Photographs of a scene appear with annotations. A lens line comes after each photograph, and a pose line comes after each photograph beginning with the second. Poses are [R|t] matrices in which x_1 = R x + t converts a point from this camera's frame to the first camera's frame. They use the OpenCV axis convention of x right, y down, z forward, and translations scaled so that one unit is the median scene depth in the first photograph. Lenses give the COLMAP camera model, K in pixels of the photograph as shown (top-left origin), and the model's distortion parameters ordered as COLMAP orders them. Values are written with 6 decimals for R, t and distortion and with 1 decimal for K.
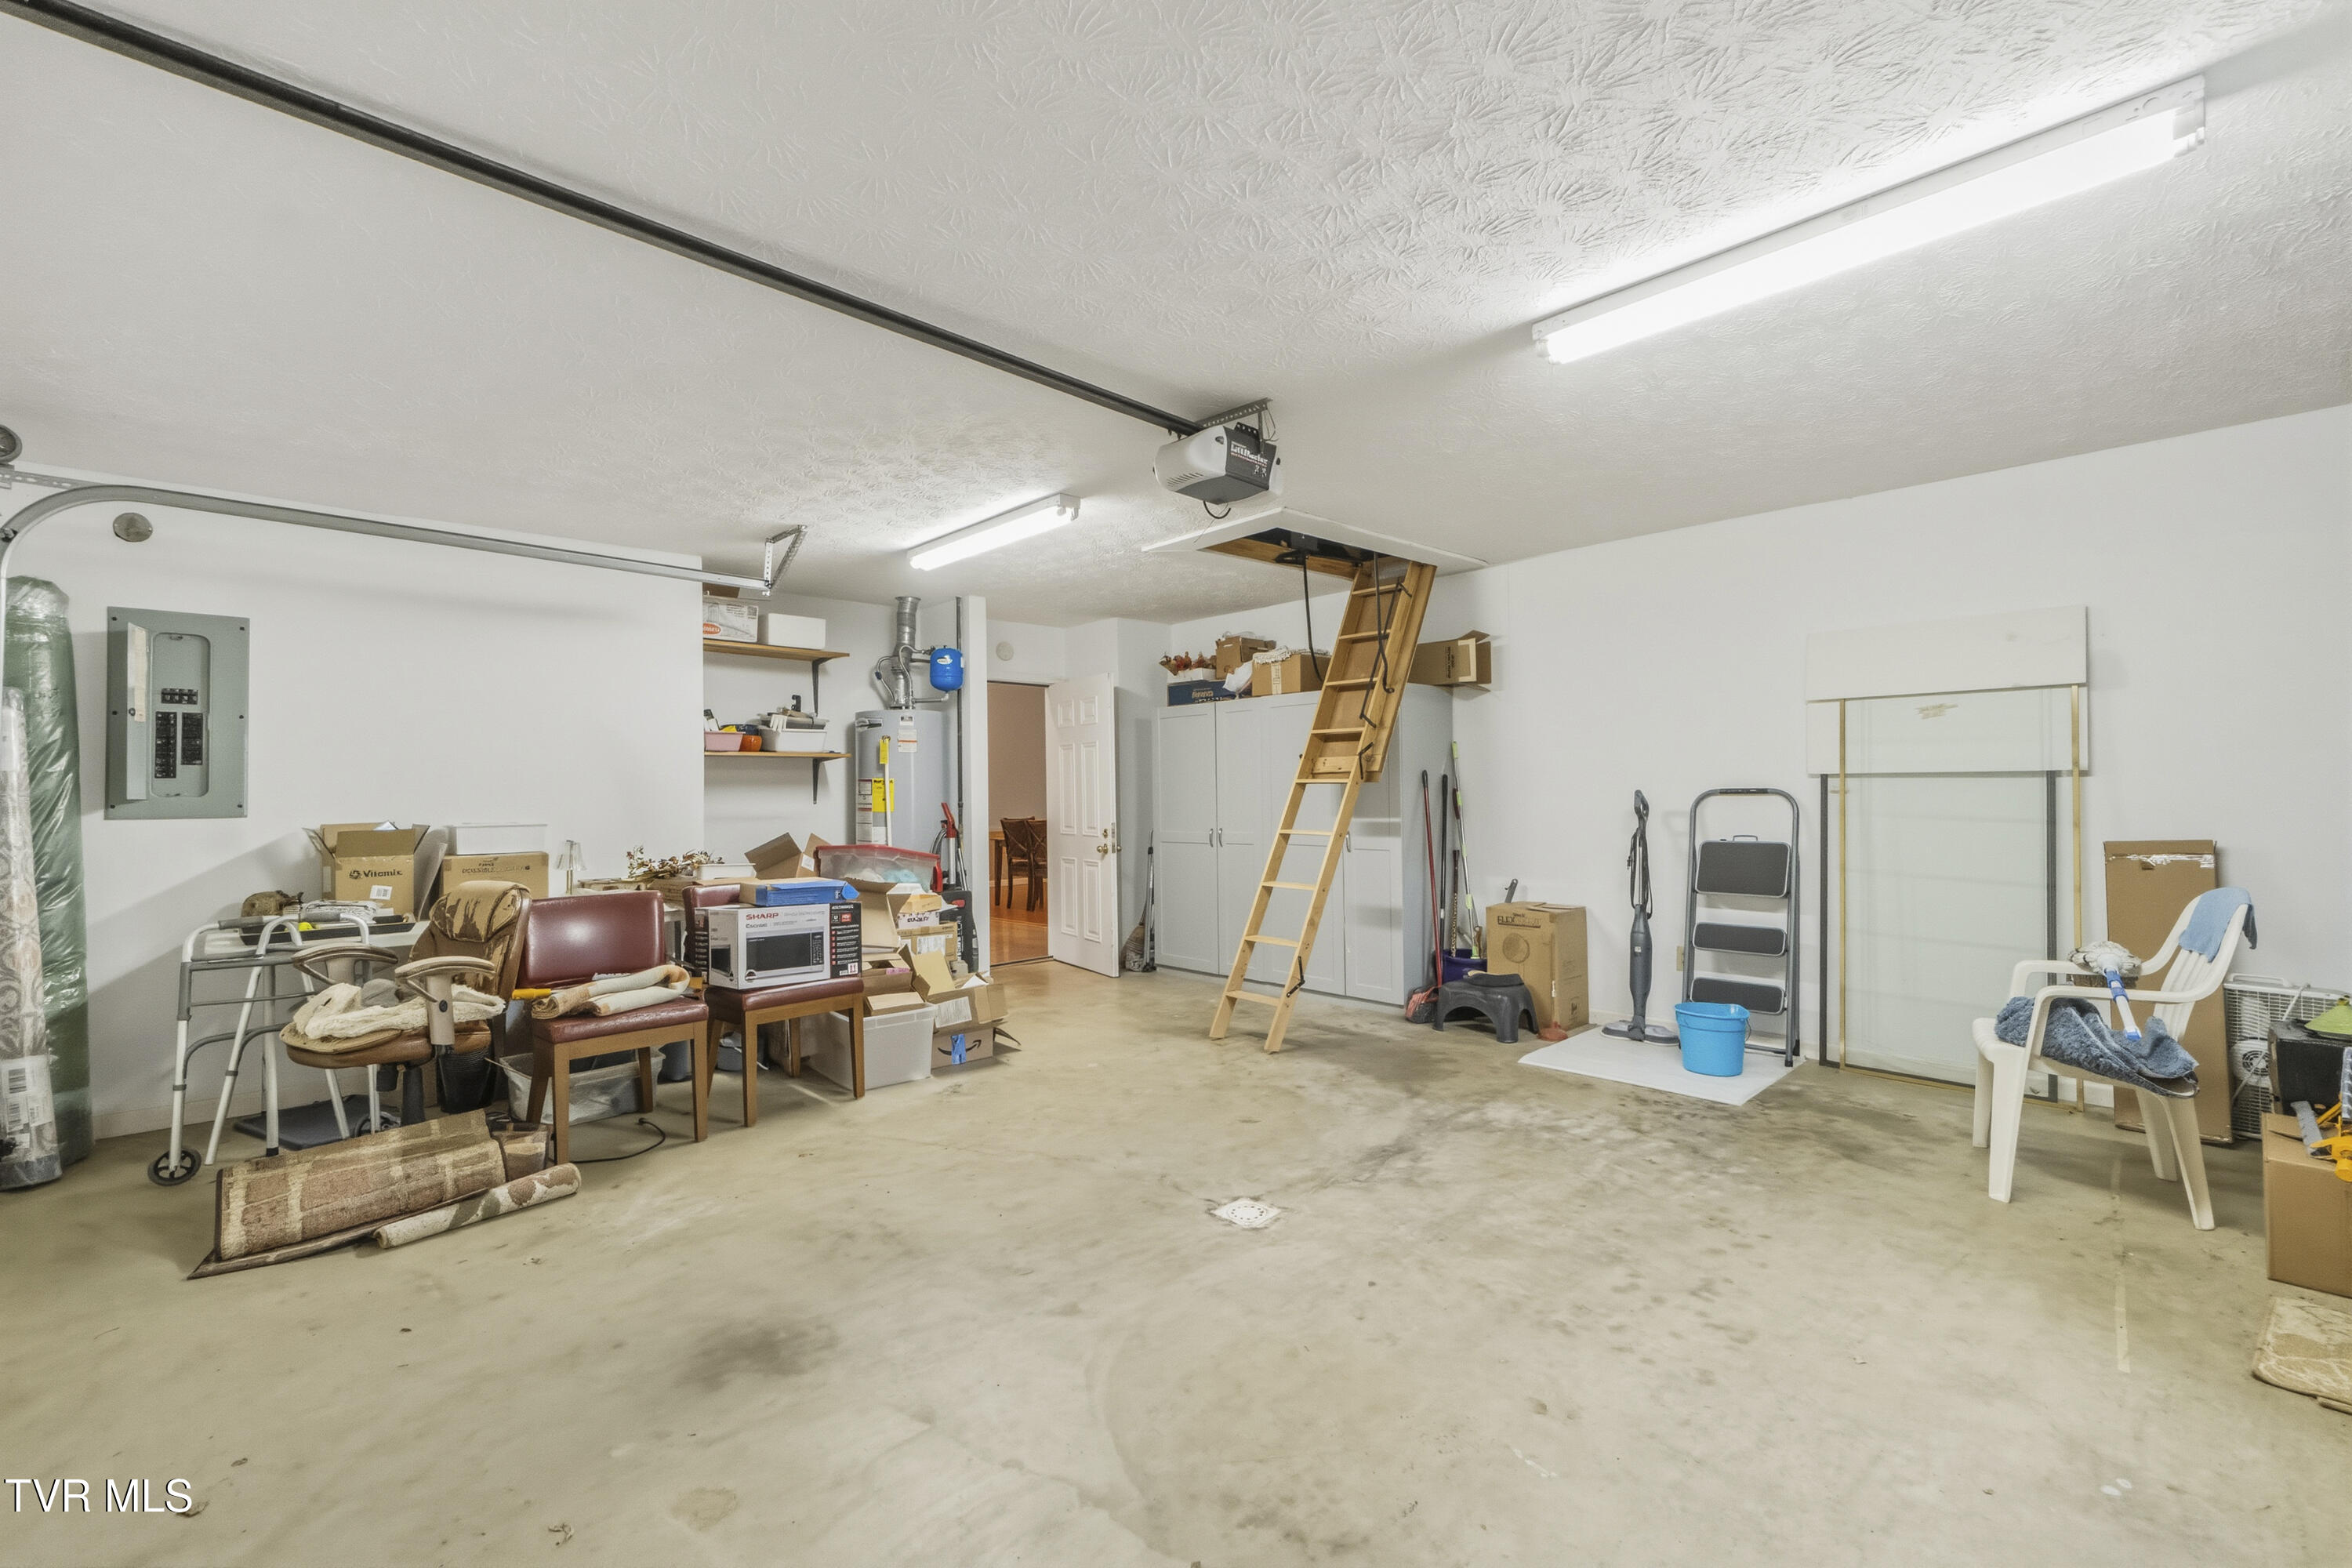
lens RADIAL K [[1025.7, 0, 1155.0], [0, 1025.7, 811.1], [0, 0, 1]] dist [-0.004260, 0.000675]
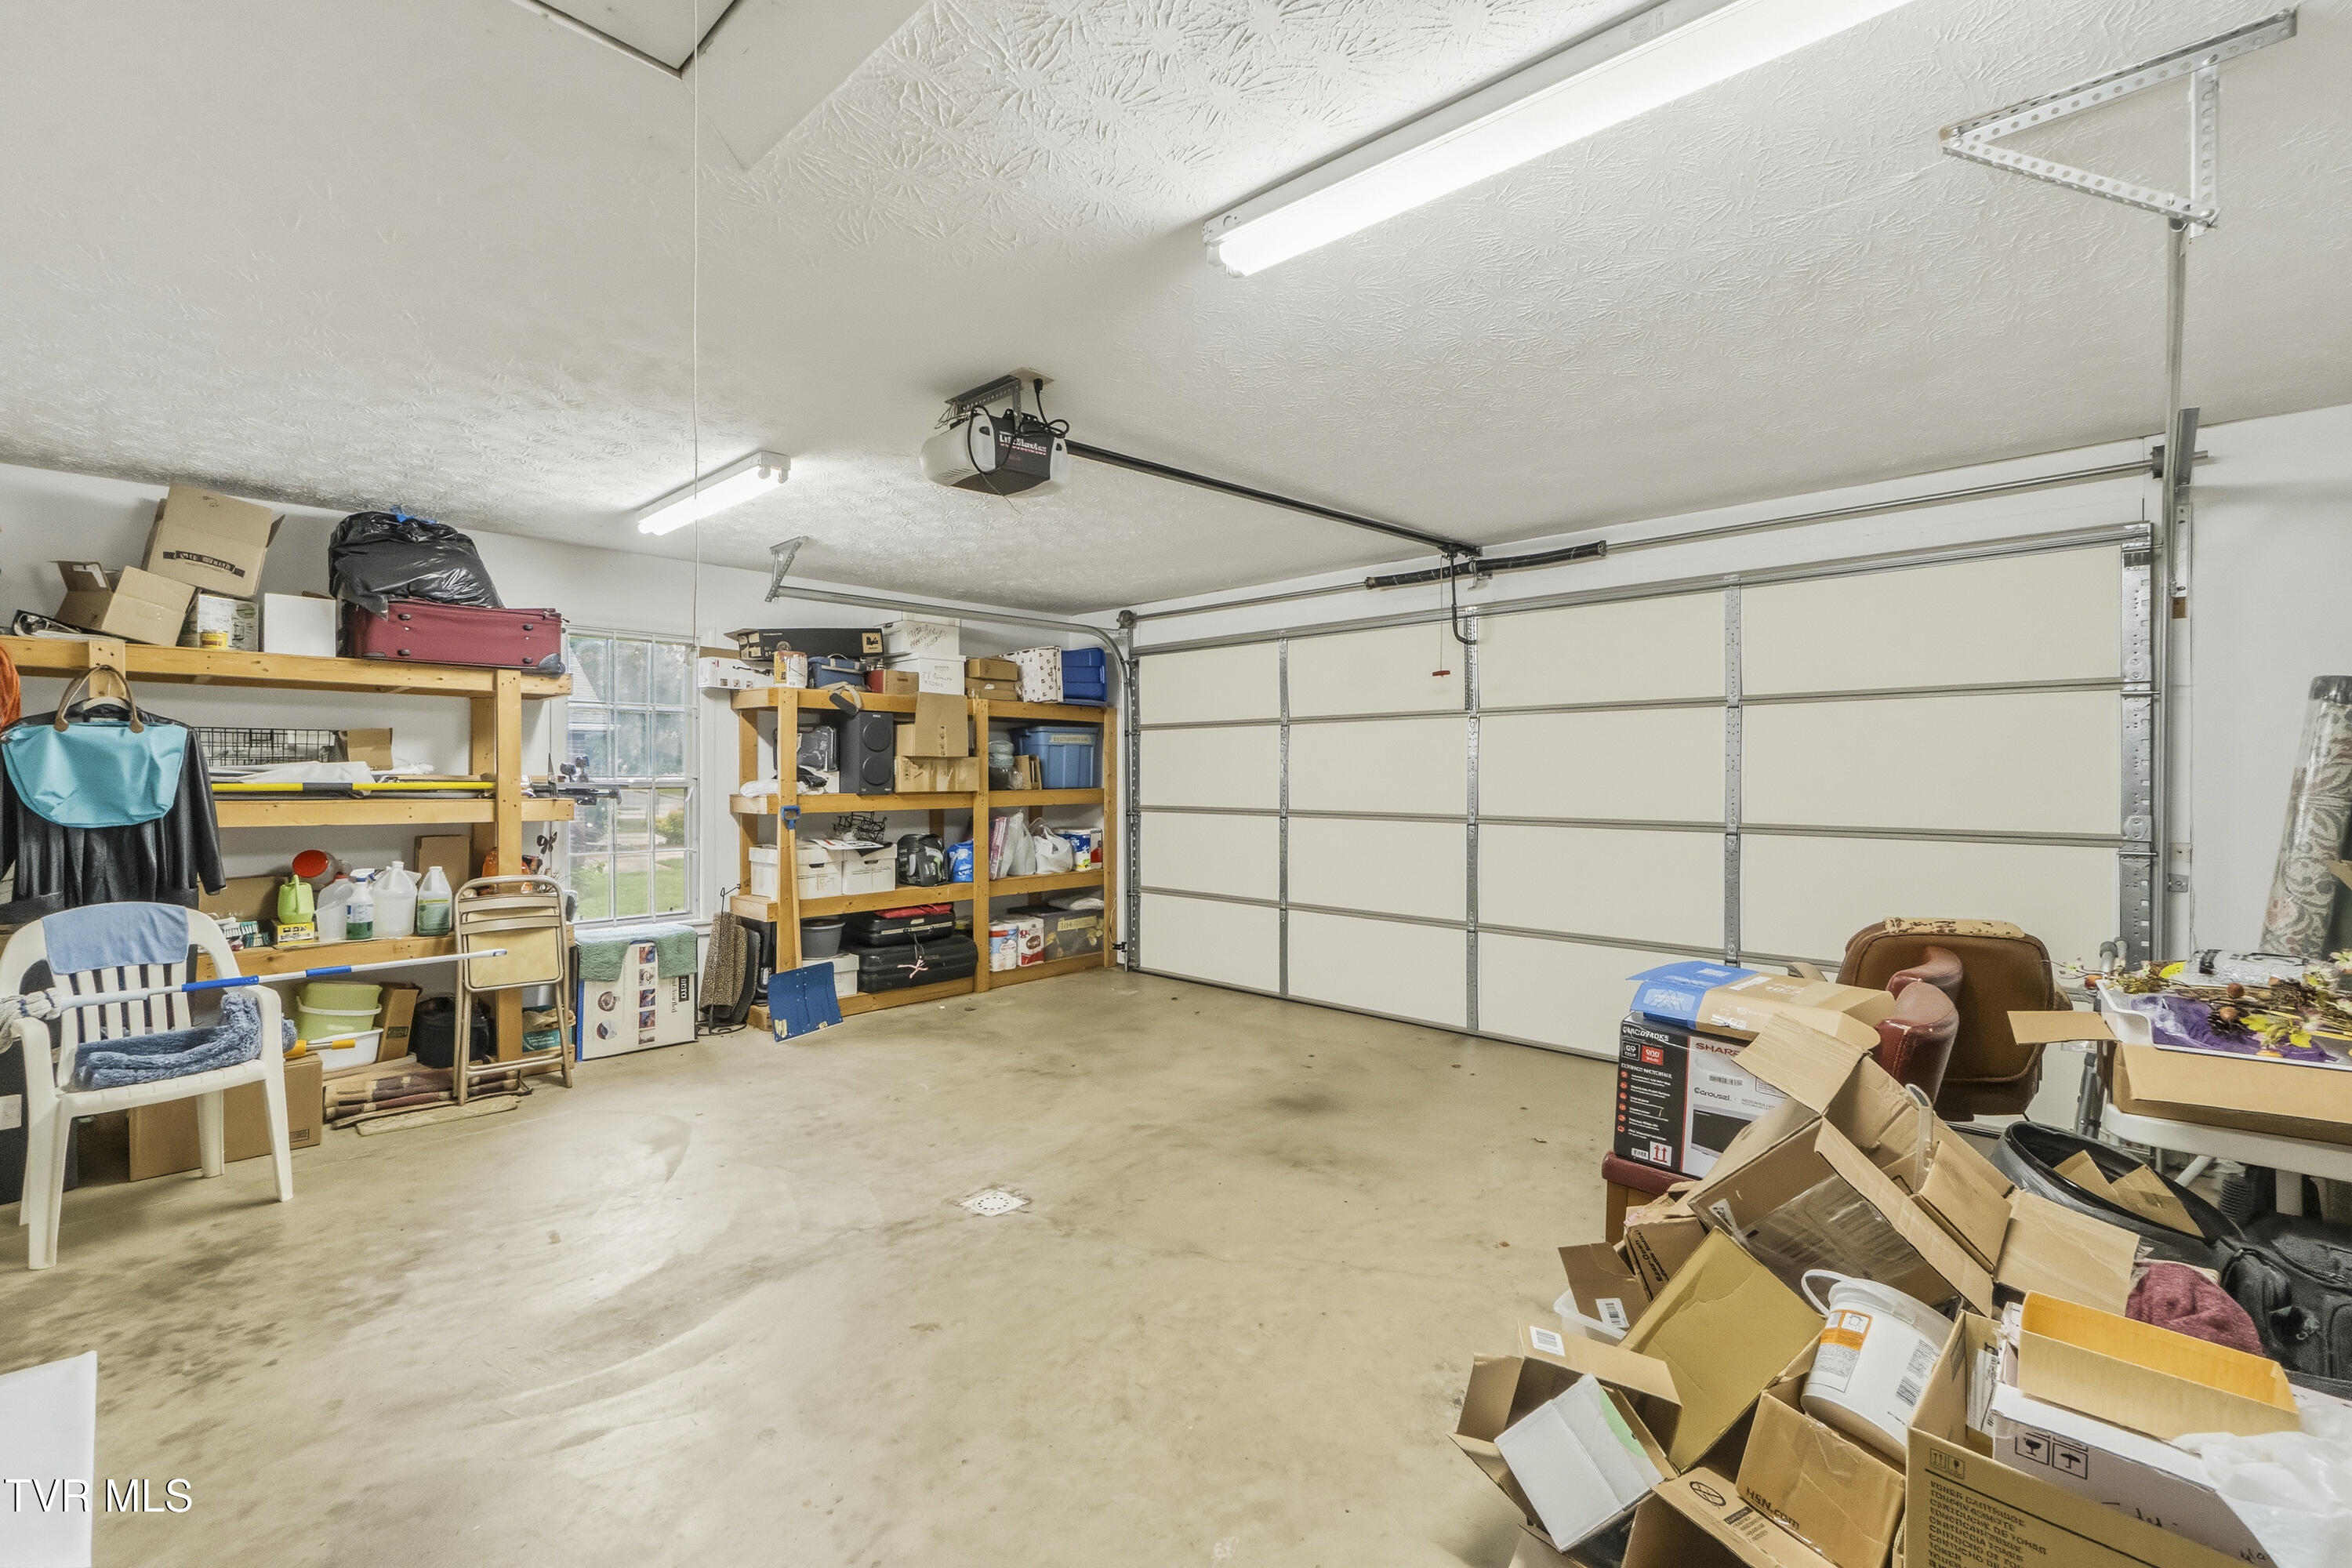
lens RADIAL K [[1025.7, 0, 1155.0], [0, 1025.7, 811.1], [0, 0, 1]] dist [-0.004260, 0.000675]
pose [[-0.998749, 0.013202, -0.048220, -0.028571], [0.010402, 0.998271, 0.057860, -0.066225], [0.048900, 0.057286, -0.997160, 1.838055]]
